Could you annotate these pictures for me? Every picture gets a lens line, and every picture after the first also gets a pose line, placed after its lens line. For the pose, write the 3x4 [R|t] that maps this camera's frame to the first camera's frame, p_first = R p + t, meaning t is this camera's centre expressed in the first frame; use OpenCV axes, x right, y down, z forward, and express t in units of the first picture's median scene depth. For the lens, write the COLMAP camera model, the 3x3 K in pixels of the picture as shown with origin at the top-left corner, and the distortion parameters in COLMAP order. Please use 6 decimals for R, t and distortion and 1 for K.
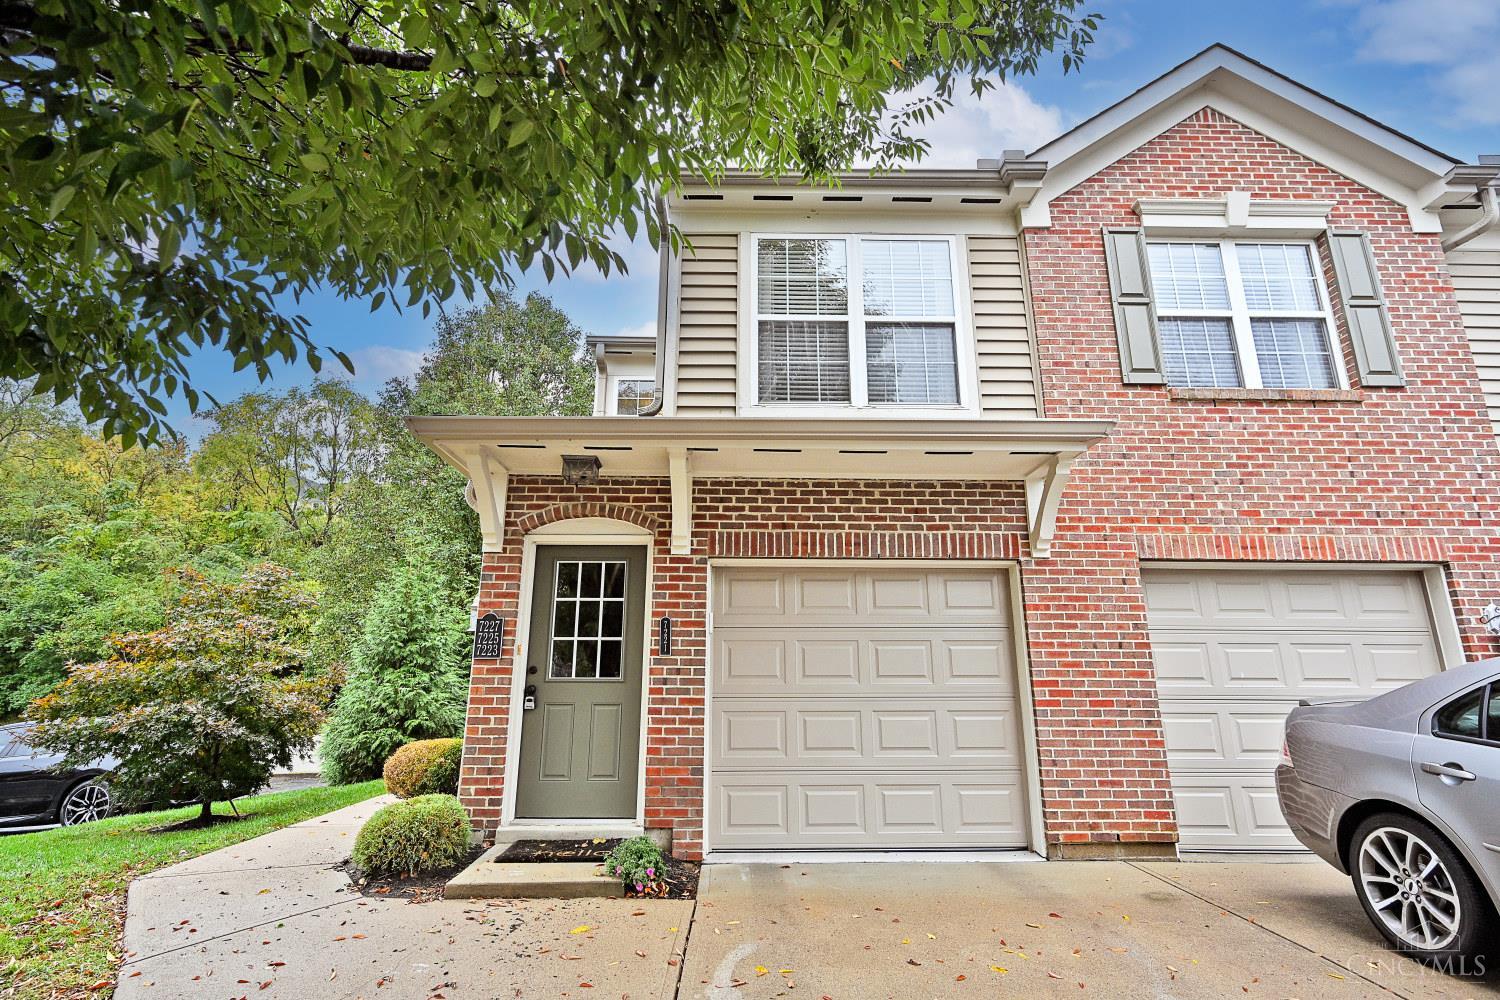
lens RADIAL K [[712.9, 0, 750.7], [0, 712.9, 496.0], [0, 0, 1]] dist [0.000399, 0.000728]
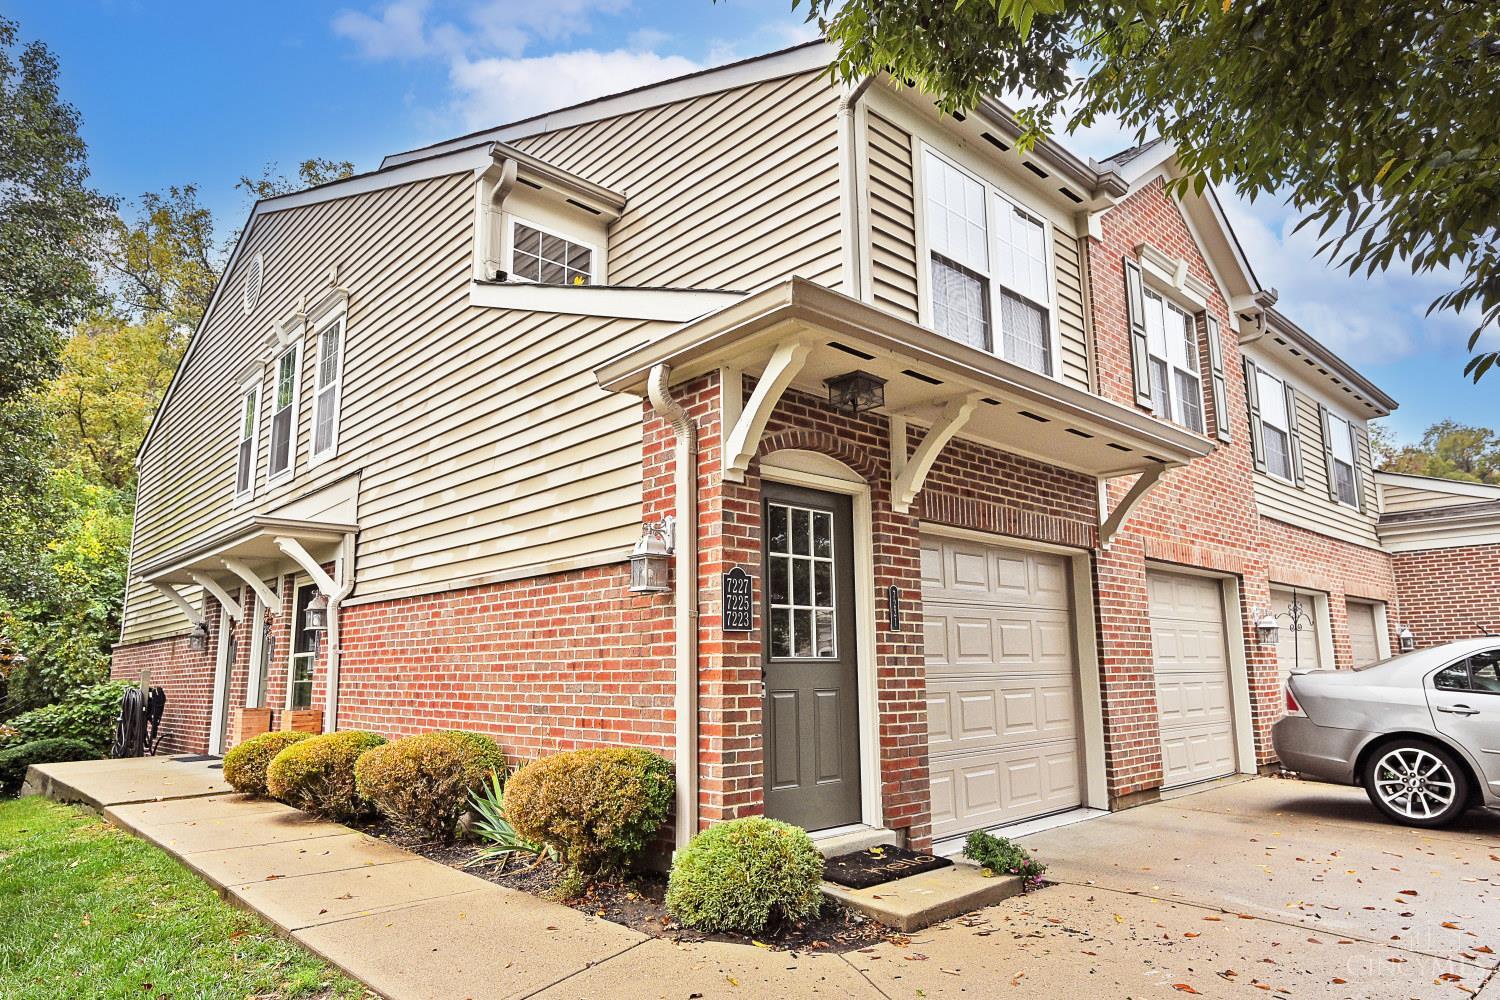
lens RADIAL K [[911.1, 0, 750.3], [0, 911.1, 505.3], [0, 0, 1]] dist [-0.001132, -0.000380]
pose [[0.737797, 0.109394, 0.666099, -0.944765], [-0.162299, 0.986582, 0.017742, 0.082972], [-0.655221, -0.121198, 0.745652, 0.315728]]
